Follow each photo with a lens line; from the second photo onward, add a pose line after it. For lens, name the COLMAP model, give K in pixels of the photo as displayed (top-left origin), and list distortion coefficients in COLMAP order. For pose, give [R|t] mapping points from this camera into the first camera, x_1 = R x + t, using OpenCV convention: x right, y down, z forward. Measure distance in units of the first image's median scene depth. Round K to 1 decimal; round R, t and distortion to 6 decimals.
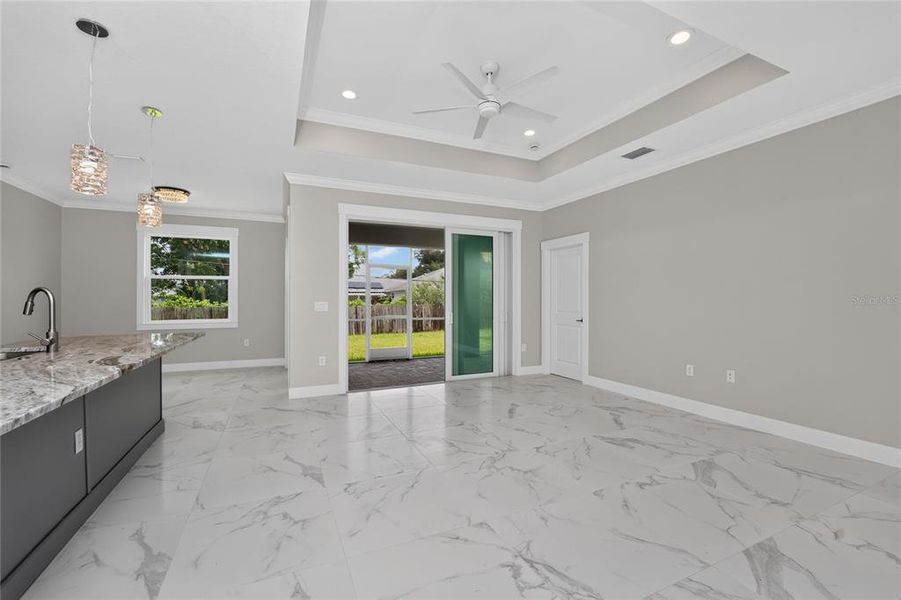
lens RADIAL K [[374.3, 0, 447.5], [0, 374.3, 304.4], [0, 0, 1]] dist [0.001058, 0.000640]
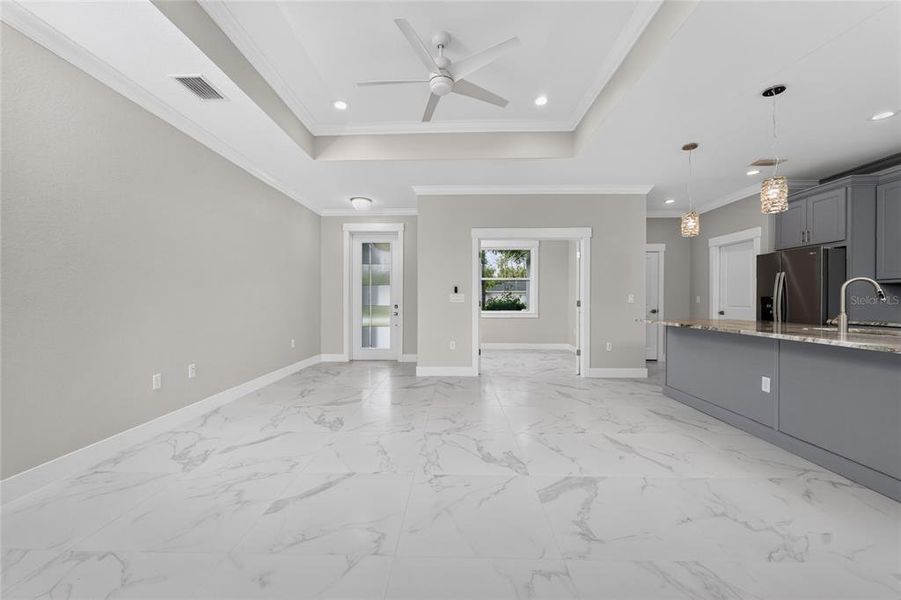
lens RADIAL K [[374.3, 0, 454.3], [0, 374.3, 298.9], [0, 0, 1]] dist [0.001058, 0.000640]
pose [[-0.908625, 0.001440, 0.417612, -0.419764], [0.006819, 0.999912, 0.011390, -0.000470], [-0.417558, 0.013197, -0.908554, 2.483887]]
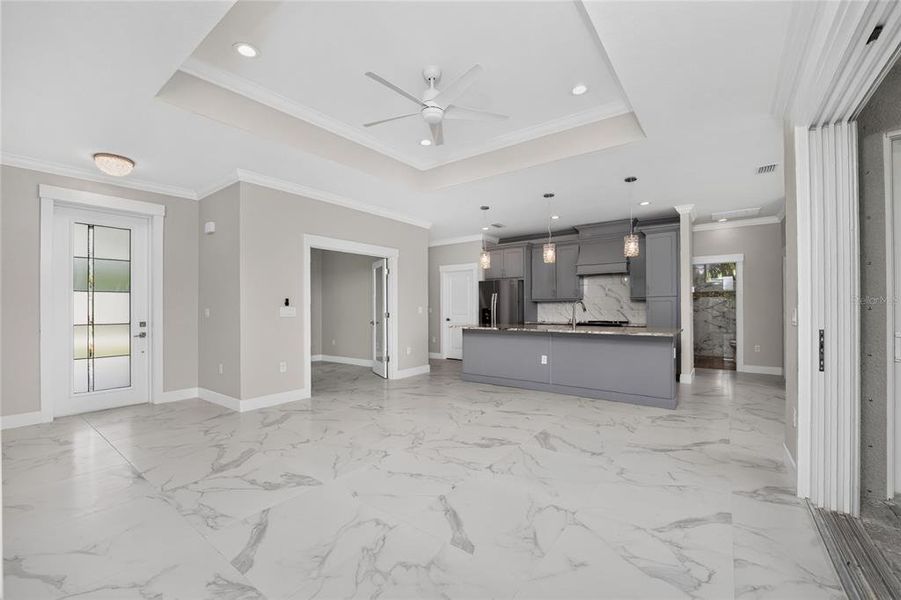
lens RADIAL K [[374.3, 0, 454.3], [0, 374.3, 305.3], [0, 0, 1]] dist [0.001058, 0.000640]
pose [[-0.866811, 0.002551, -0.498630, 0.762023], [-0.002438, 0.999953, 0.009354, -0.035545], [0.498631, 0.009324, -0.866764, 2.560399]]
